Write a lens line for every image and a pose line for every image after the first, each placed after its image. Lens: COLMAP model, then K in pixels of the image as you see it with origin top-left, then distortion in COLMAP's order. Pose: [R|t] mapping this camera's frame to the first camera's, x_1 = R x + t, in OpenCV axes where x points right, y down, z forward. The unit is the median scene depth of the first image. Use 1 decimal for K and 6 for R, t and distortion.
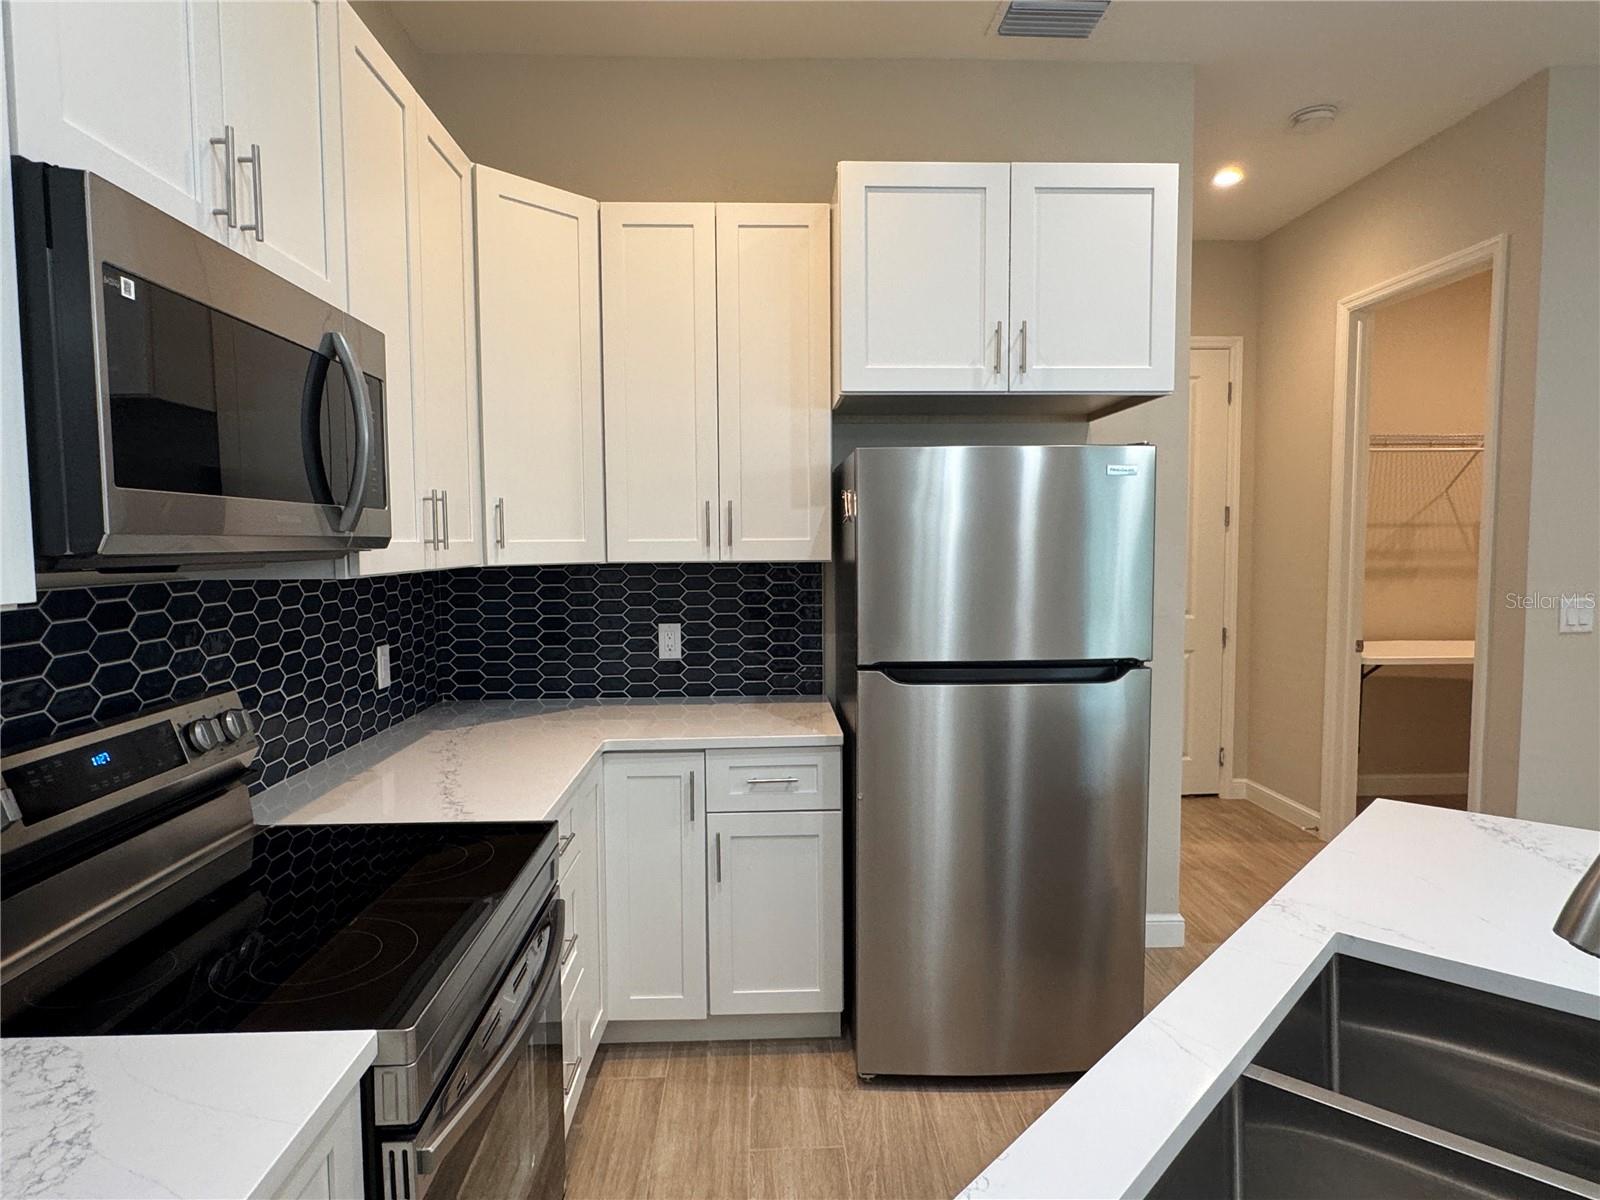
lens RADIAL K [[920.2, 0, 788.6], [0, 920.2, 601.1], [0, 0, 1]] dist [-0.007248, 0.000838]
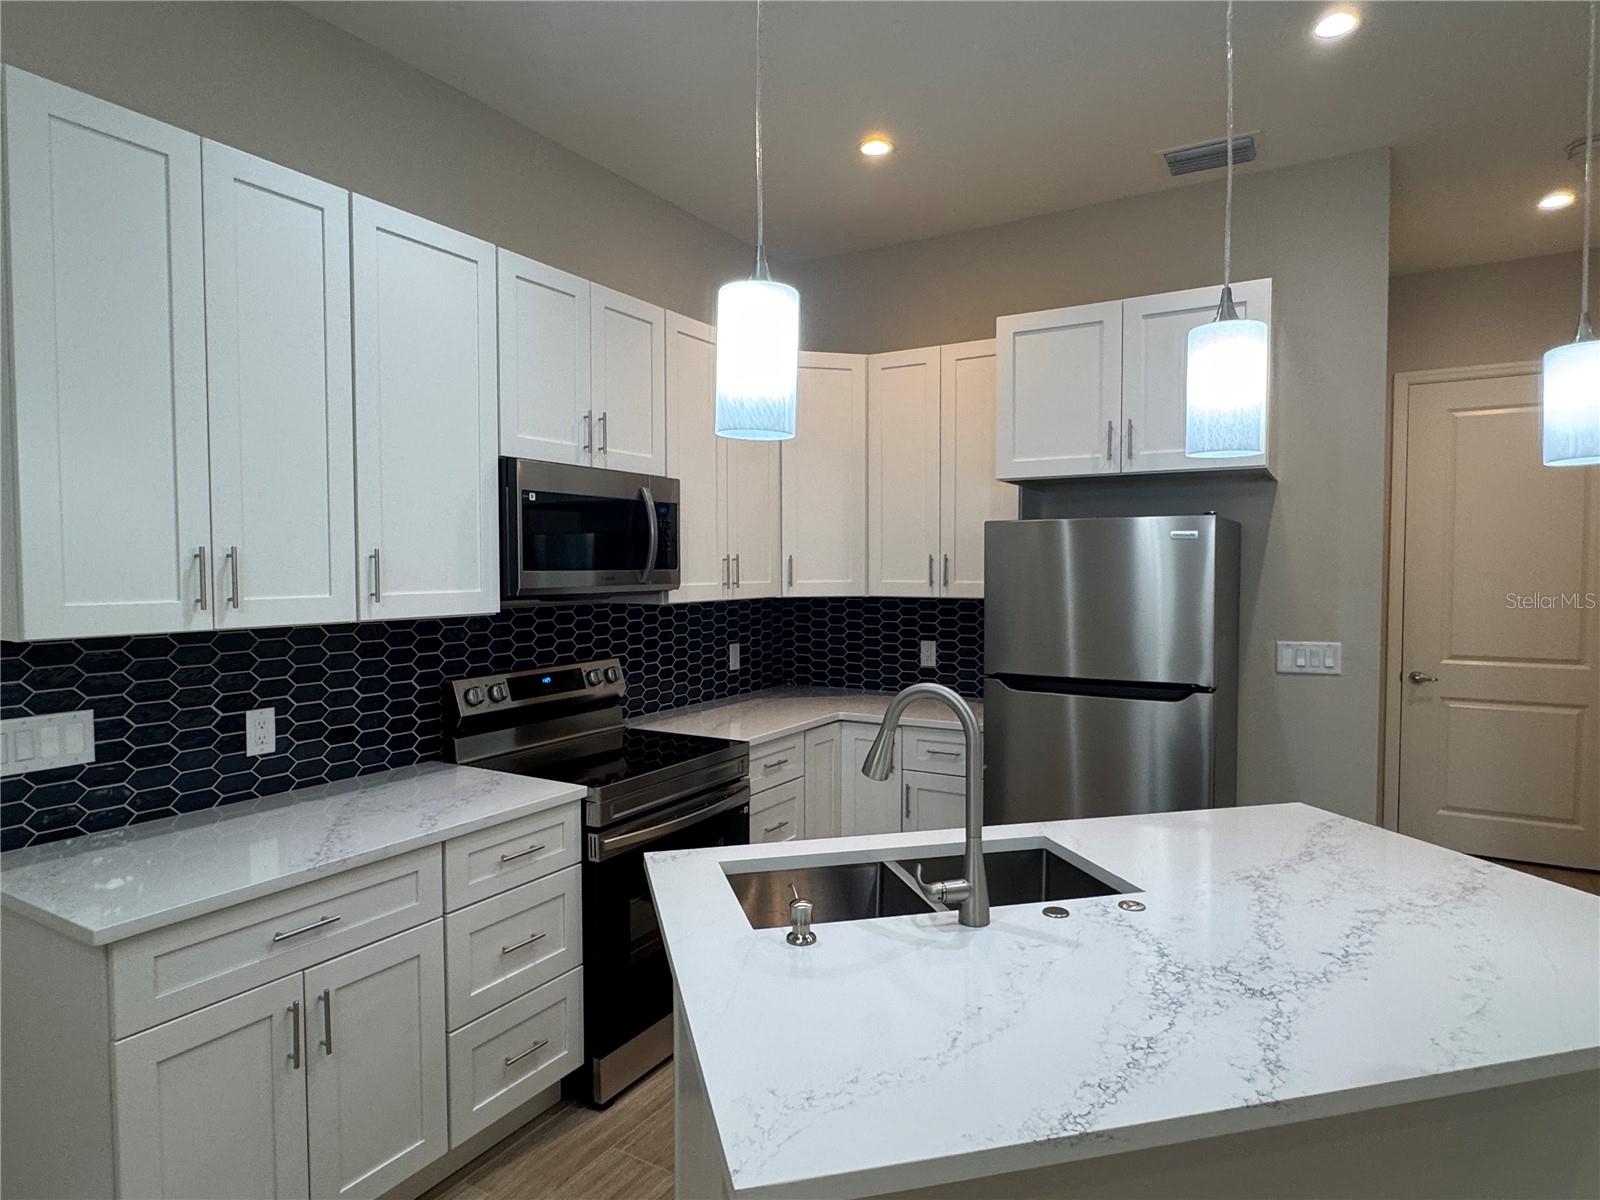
lens RADIAL K [[920.2, 0, 788.6], [0, 920.2, 601.1], [0, 0, 1]] dist [-0.007248, 0.000838]
pose [[0.835253, 0.027414, -0.549182, 0.582647], [-0.039655, 0.999159, -0.010435, -0.015627], [0.548434, 0.030494, 0.835638, -0.346746]]
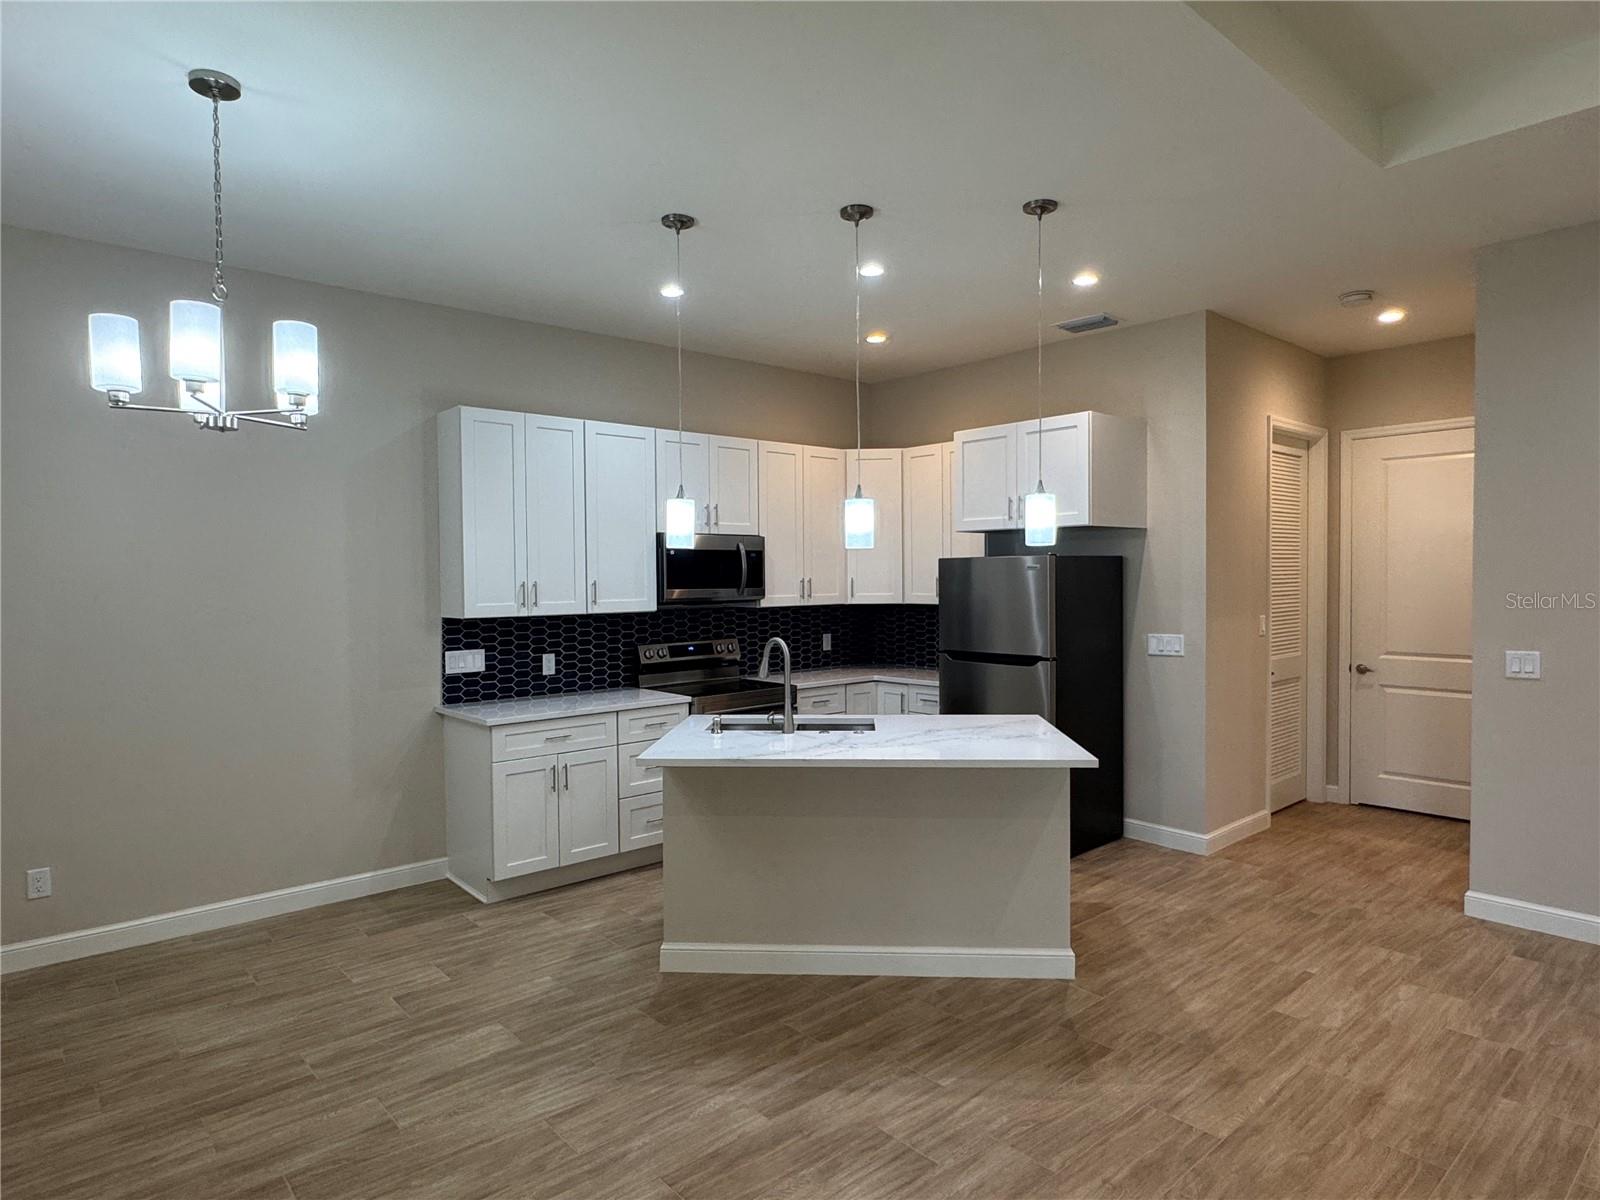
lens RADIAL K [[920.2, 0, 788.6], [0, 920.2, 601.1], [0, 0, 1]] dist [-0.007248, 0.000838]
pose [[0.625733, 0.023561, -0.779682, 1.616001], [-0.045910, 0.998923, -0.006659, -0.022359], [0.778685, 0.039962, 0.626141, -0.753551]]
